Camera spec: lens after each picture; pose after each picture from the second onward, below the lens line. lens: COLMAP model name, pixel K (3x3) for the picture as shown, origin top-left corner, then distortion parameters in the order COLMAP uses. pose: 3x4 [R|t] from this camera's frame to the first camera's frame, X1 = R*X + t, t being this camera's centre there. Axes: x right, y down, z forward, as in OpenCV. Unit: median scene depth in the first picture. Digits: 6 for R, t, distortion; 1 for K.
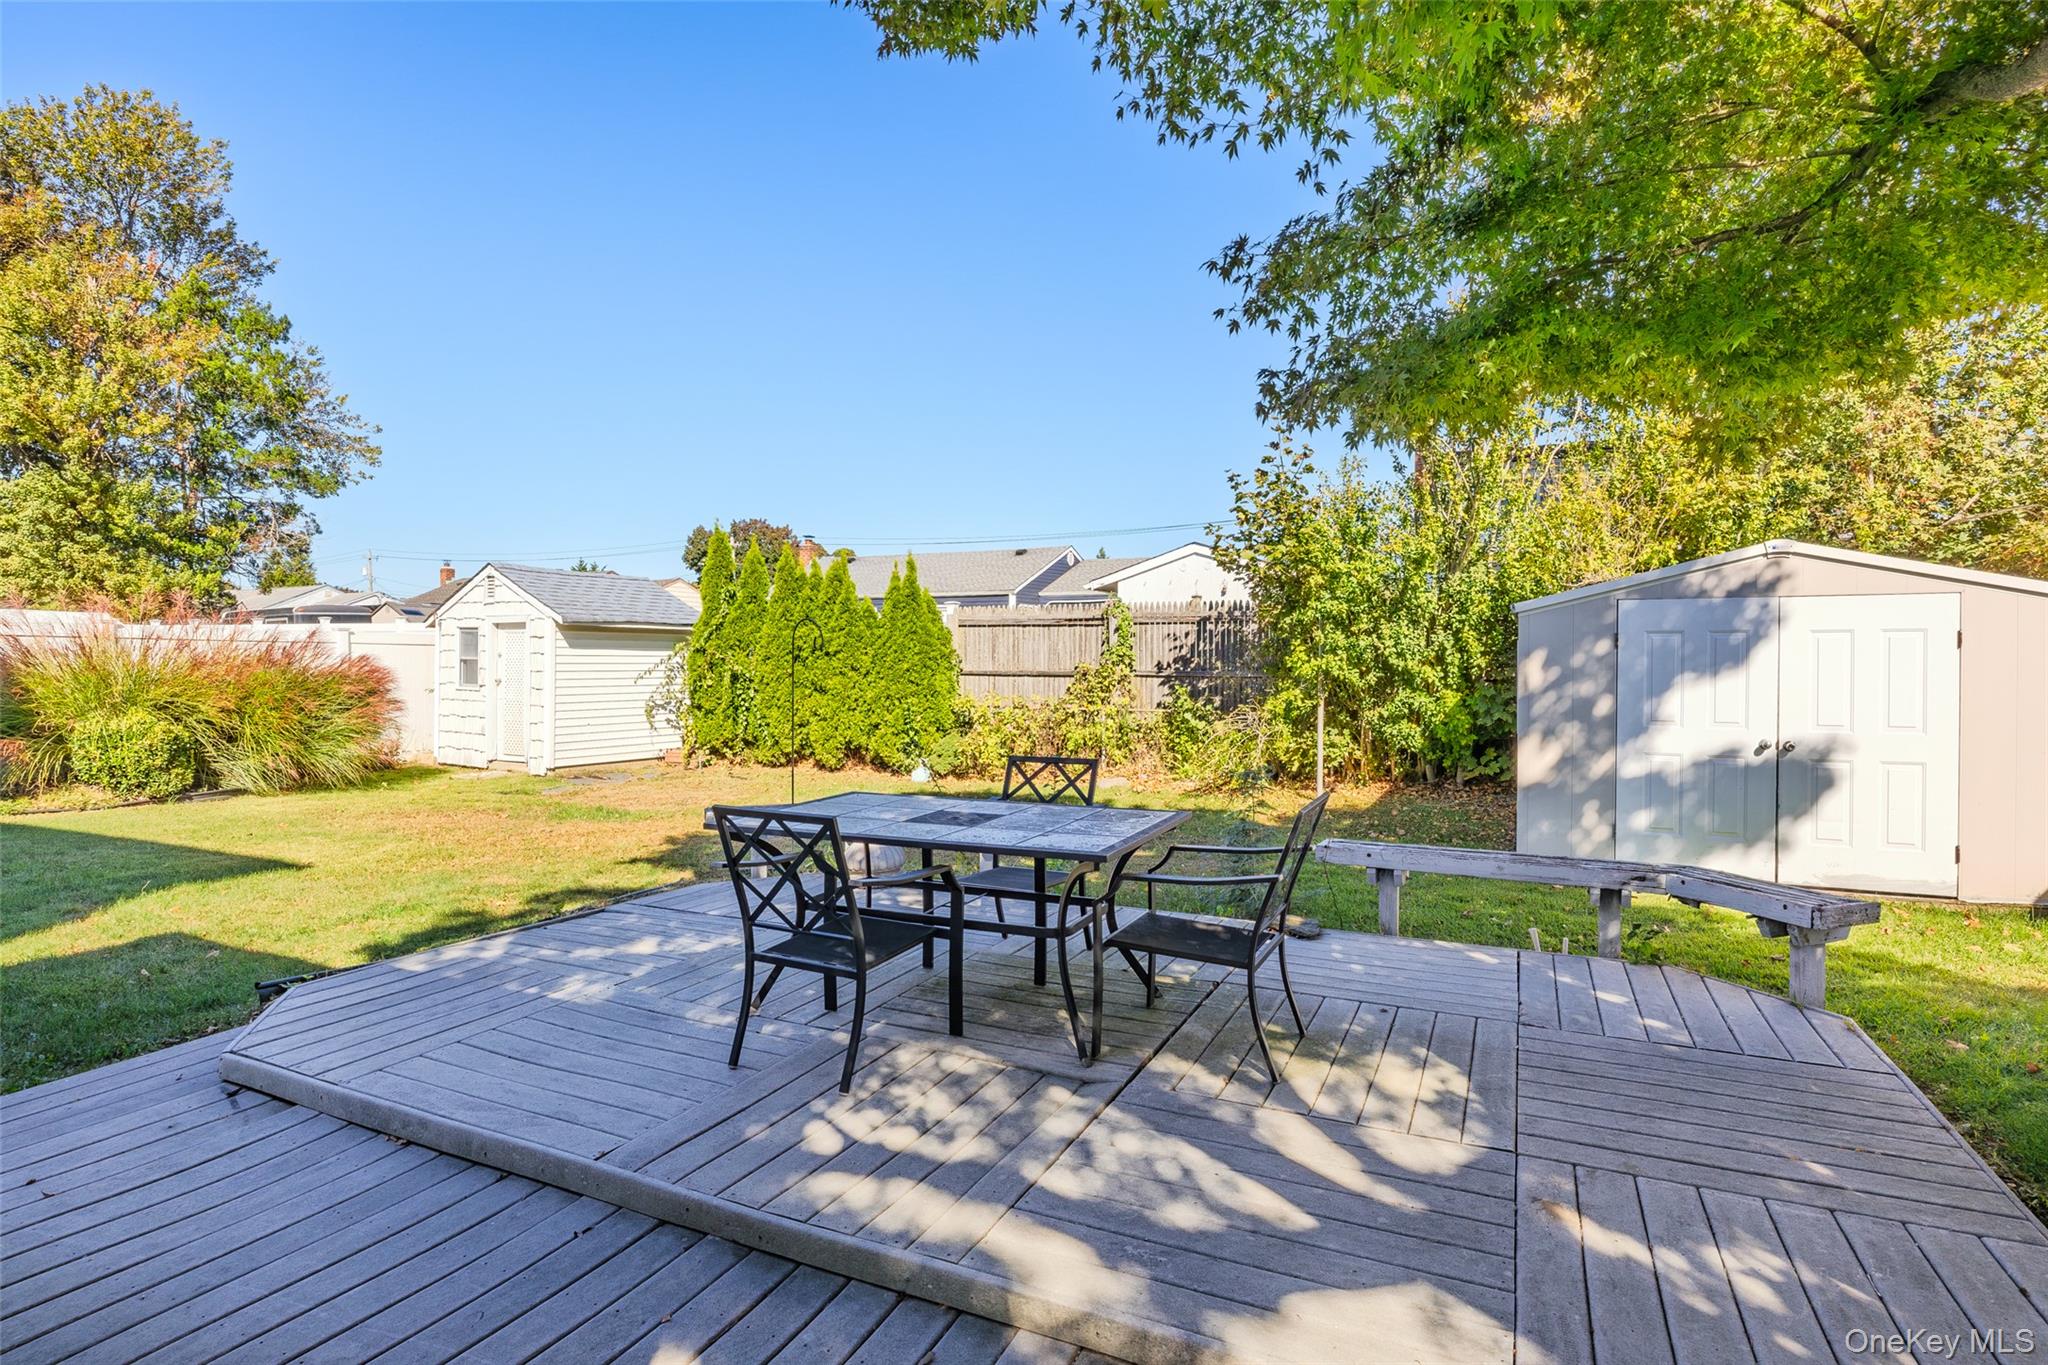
lens RADIAL K [[1035.2, 0, 1031.5], [0, 1035.2, 680.1], [0, 0, 1]] dist [-0.014479, 0.001208]
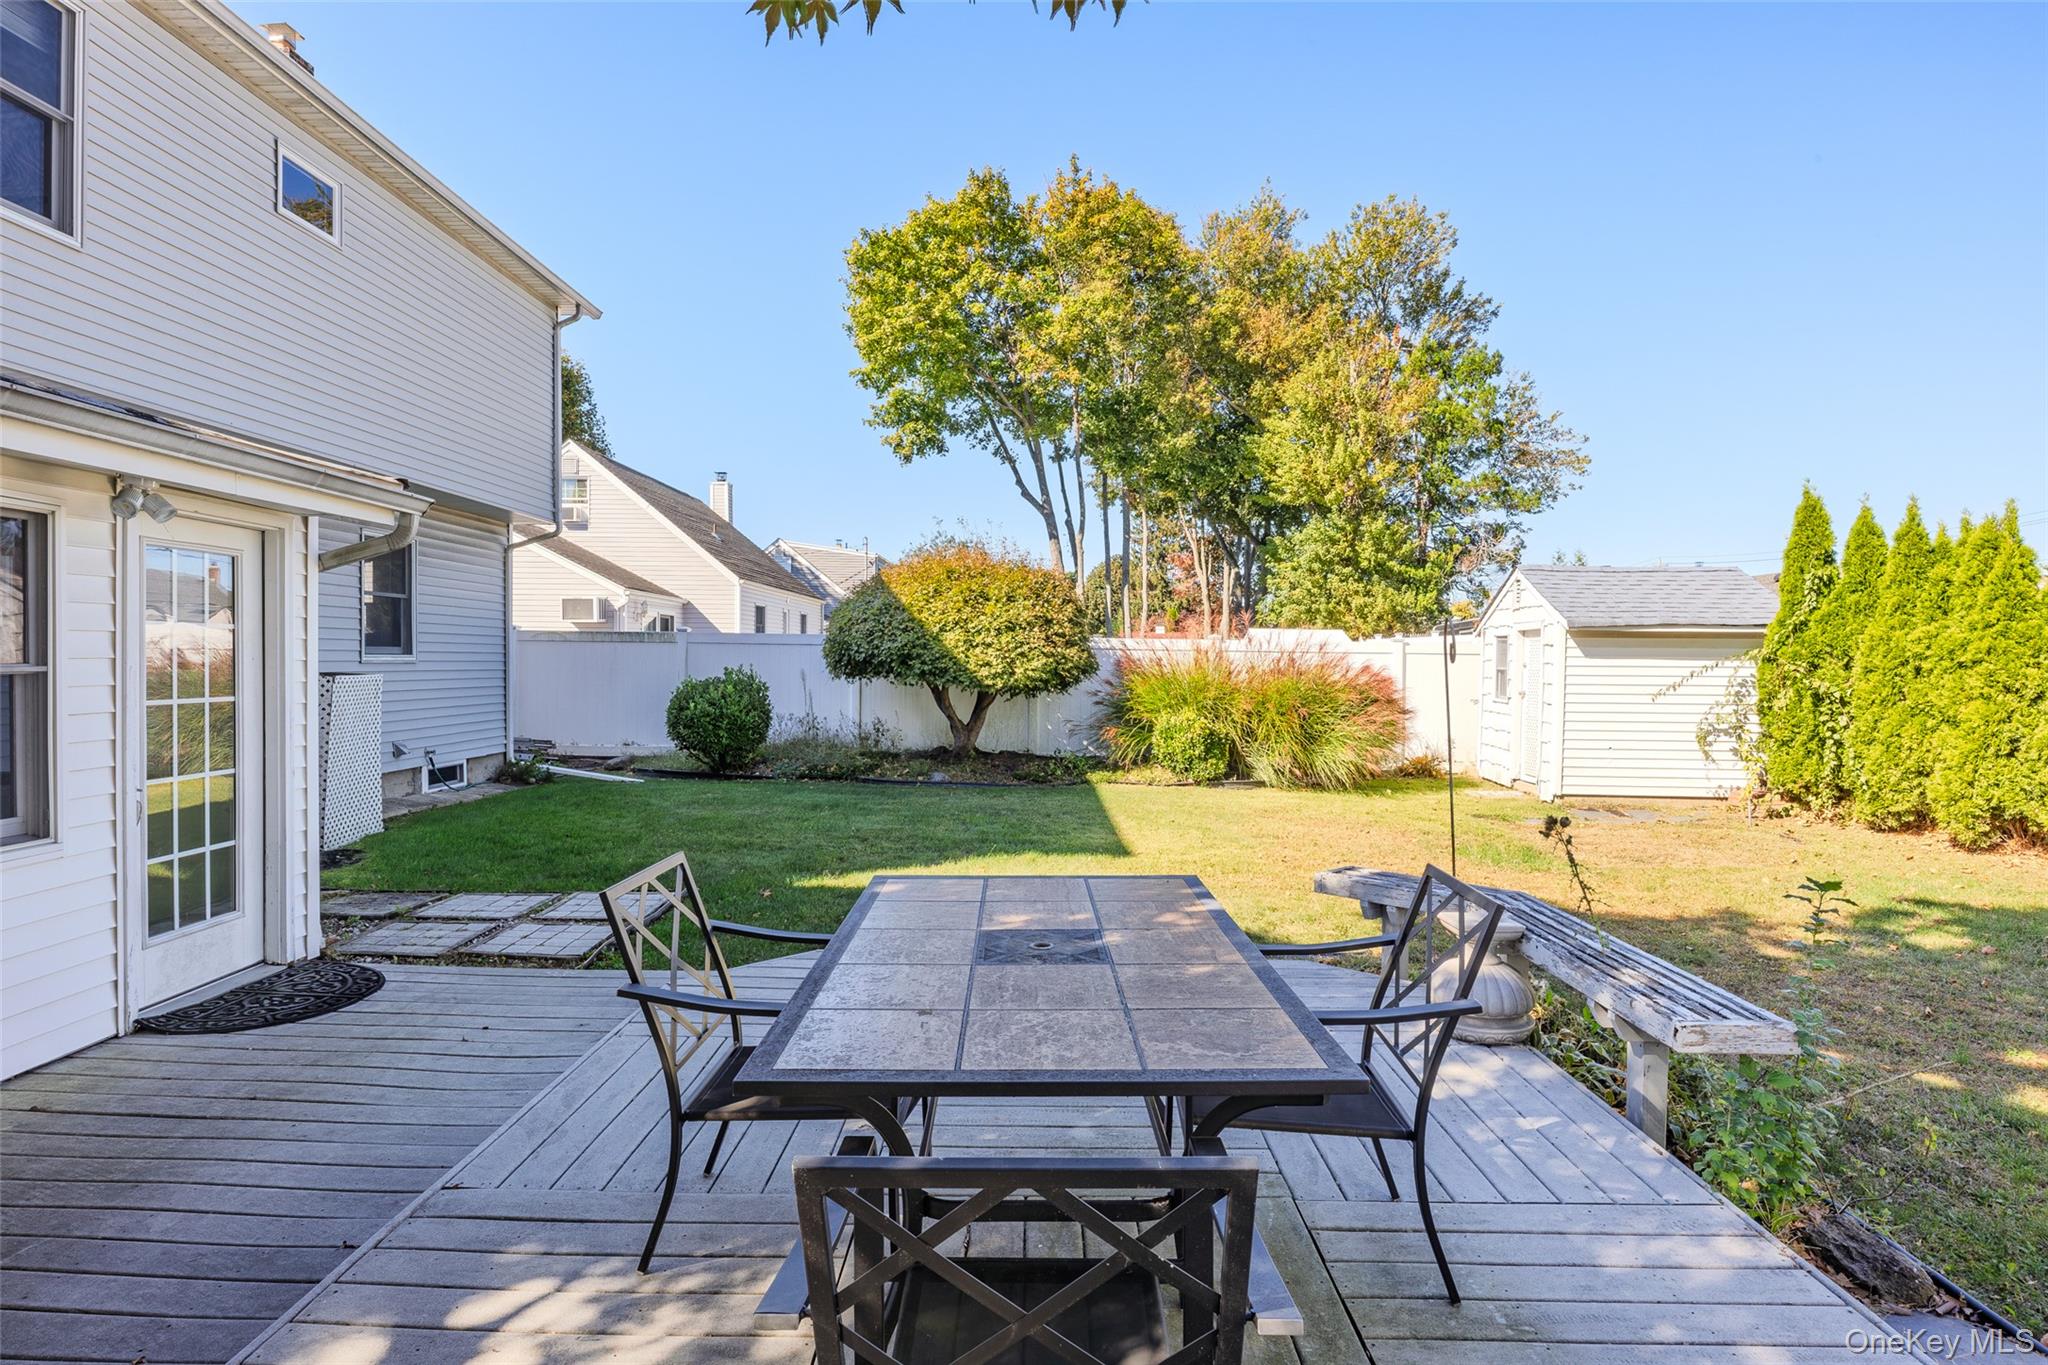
lens RADIAL K [[1035.2, 0, 1026.0], [0, 1035.2, 673.9], [0, 0, 1]] dist [-0.014479, 0.001208]
pose [[0.410188, 0.010154, -0.911944, 0.136780], [-0.021915, 0.999759, 0.001274, -0.007937], [0.911737, 0.019462, 0.410312, 0.214660]]
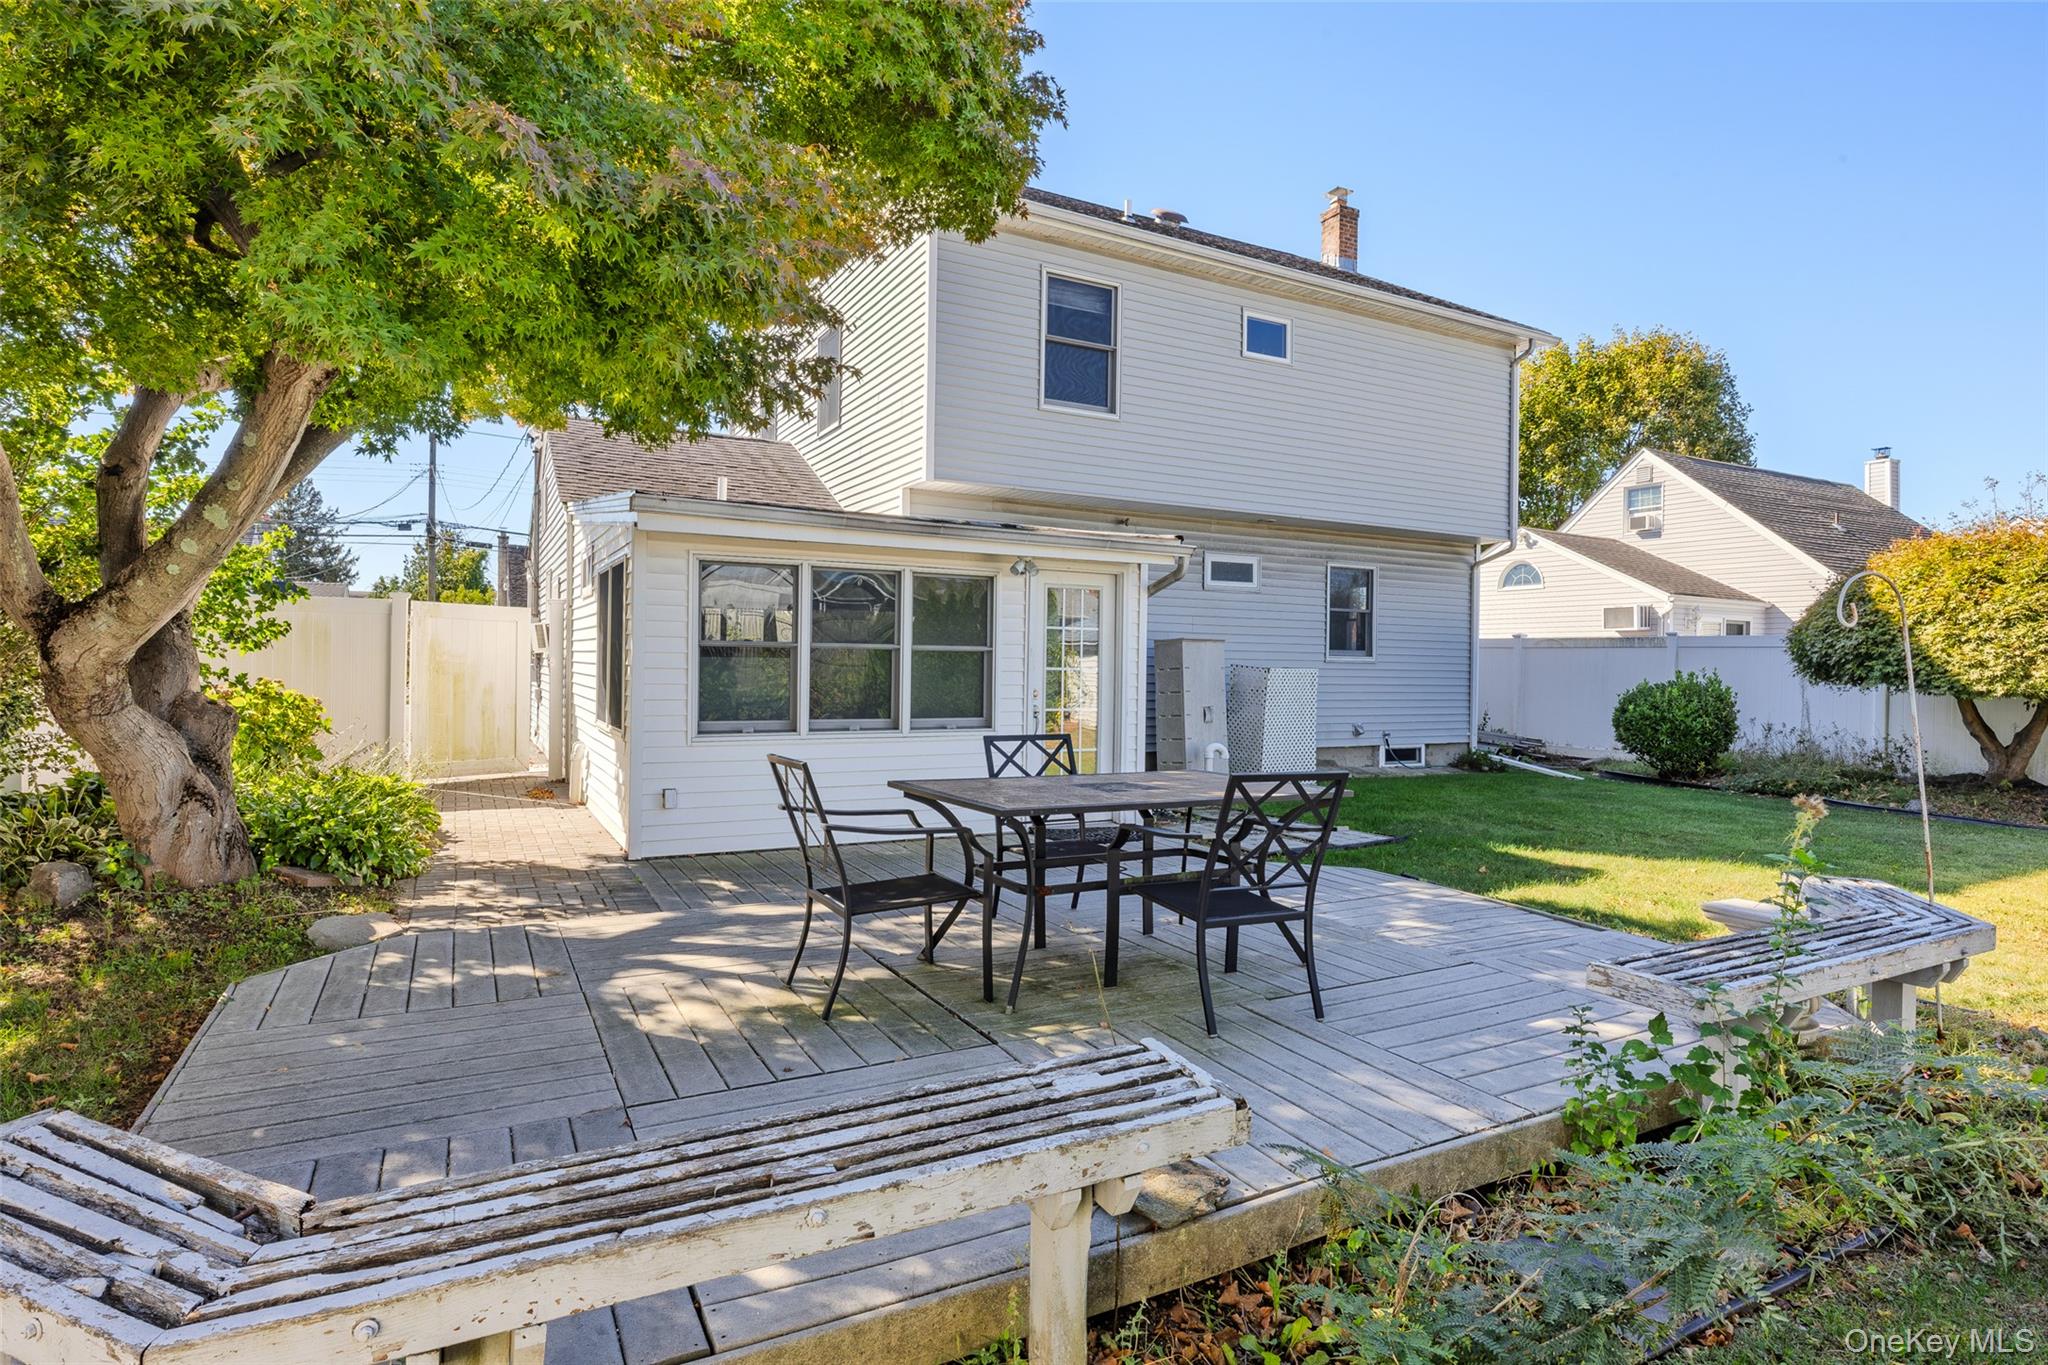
lens RADIAL K [[1035.2, 0, 1032.2], [0, 1035.2, 669.4], [0, 0, 1]] dist [-0.014479, 0.001208]
pose [[-0.587358, -0.008871, -0.809279, 0.238580], [-0.029936, 0.999494, 0.010771, 0.000413], [0.808774, 0.030553, -0.587326, 0.441322]]
